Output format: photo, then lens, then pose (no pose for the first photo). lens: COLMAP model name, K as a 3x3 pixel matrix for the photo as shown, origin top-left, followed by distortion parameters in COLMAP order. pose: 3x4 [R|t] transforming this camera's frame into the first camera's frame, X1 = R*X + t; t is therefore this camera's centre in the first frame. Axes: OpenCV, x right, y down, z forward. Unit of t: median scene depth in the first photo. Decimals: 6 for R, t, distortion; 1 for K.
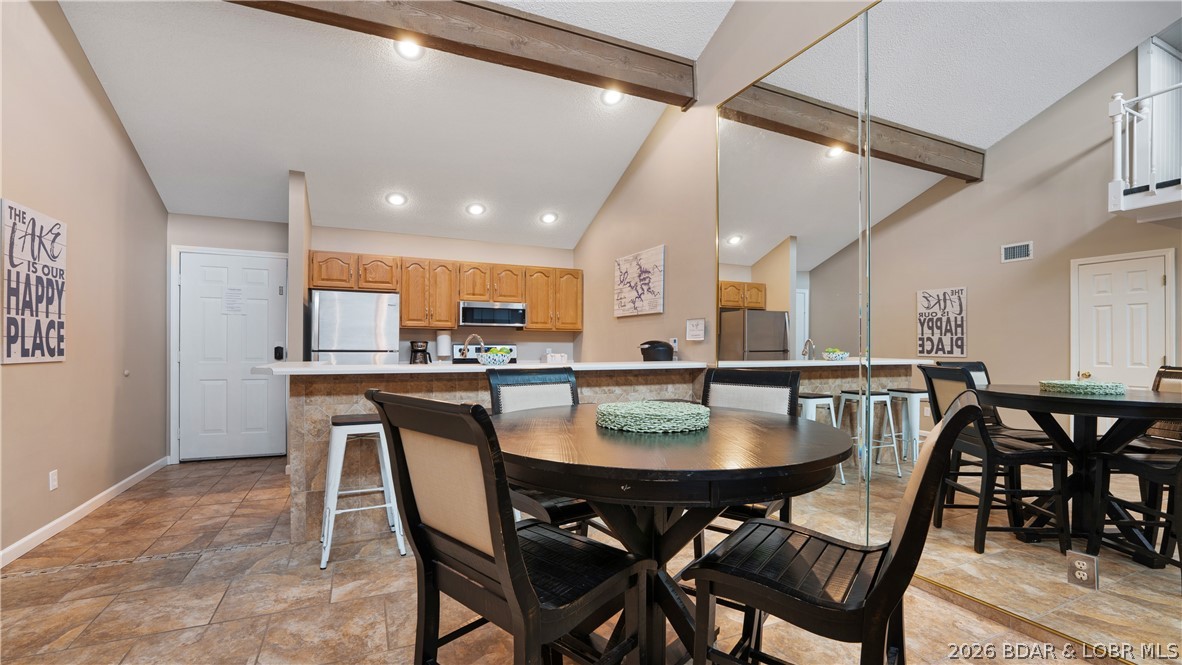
lens RADIAL K [[512.1, 0, 588.6], [0, 512.1, 347.8], [0, 0, 1]] dist [0.001844, 0.000138]
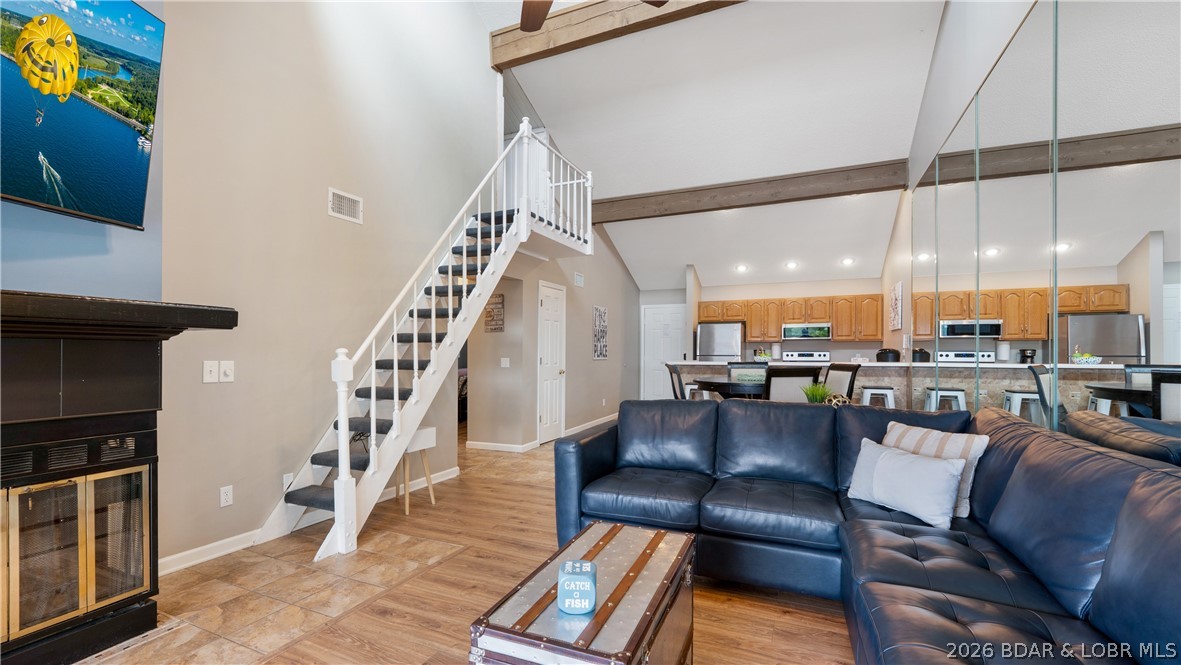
lens RADIAL K [[497.5, 0, 590.5], [0, 497.5, 332.5], [0, 0, 1]] dist [0.002289, 0.000389]
pose [[0.658521, -0.034776, -0.751758, 0.502519], [-0.000777, 0.998900, -0.046890, 0.006949], [0.752562, 0.031462, 0.657770, -0.448371]]
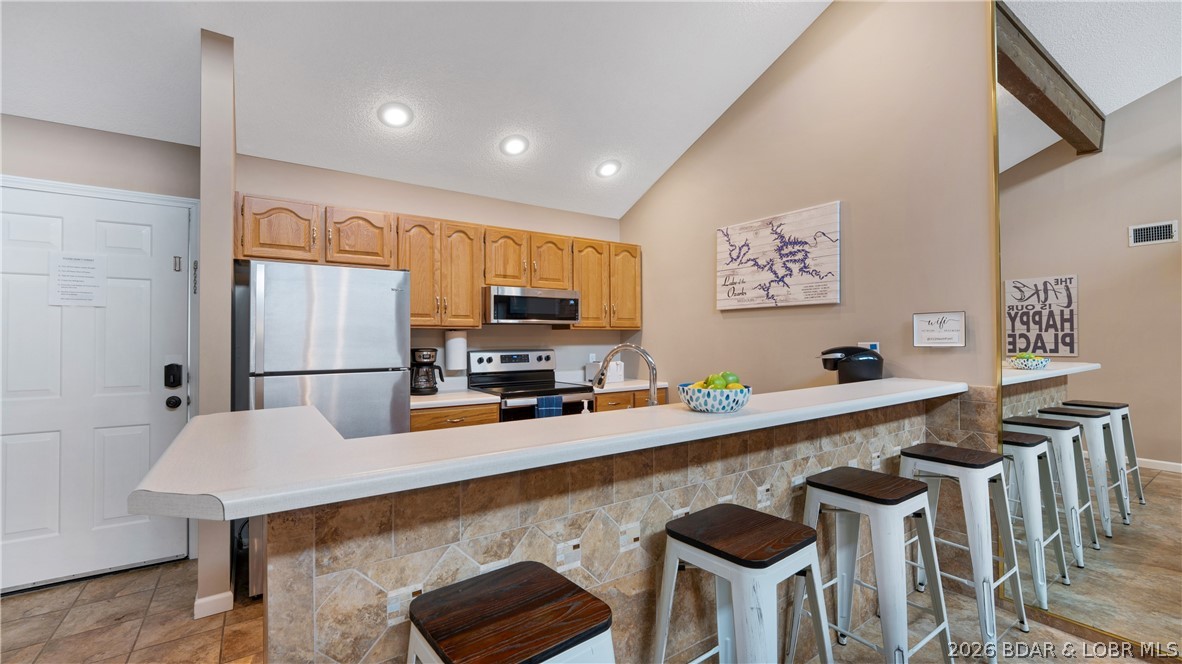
lens RADIAL K [[498.0, 0, 591.0], [0, 498.0, 332.0], [0, 0, 1]] dist [0.002289, 0.000389]
pose [[0.982791, -0.008634, 0.184521, -0.234764], [0.012149, 0.999766, -0.017925, -0.019360], [-0.184323, 0.019858, 0.982665, 0.348813]]
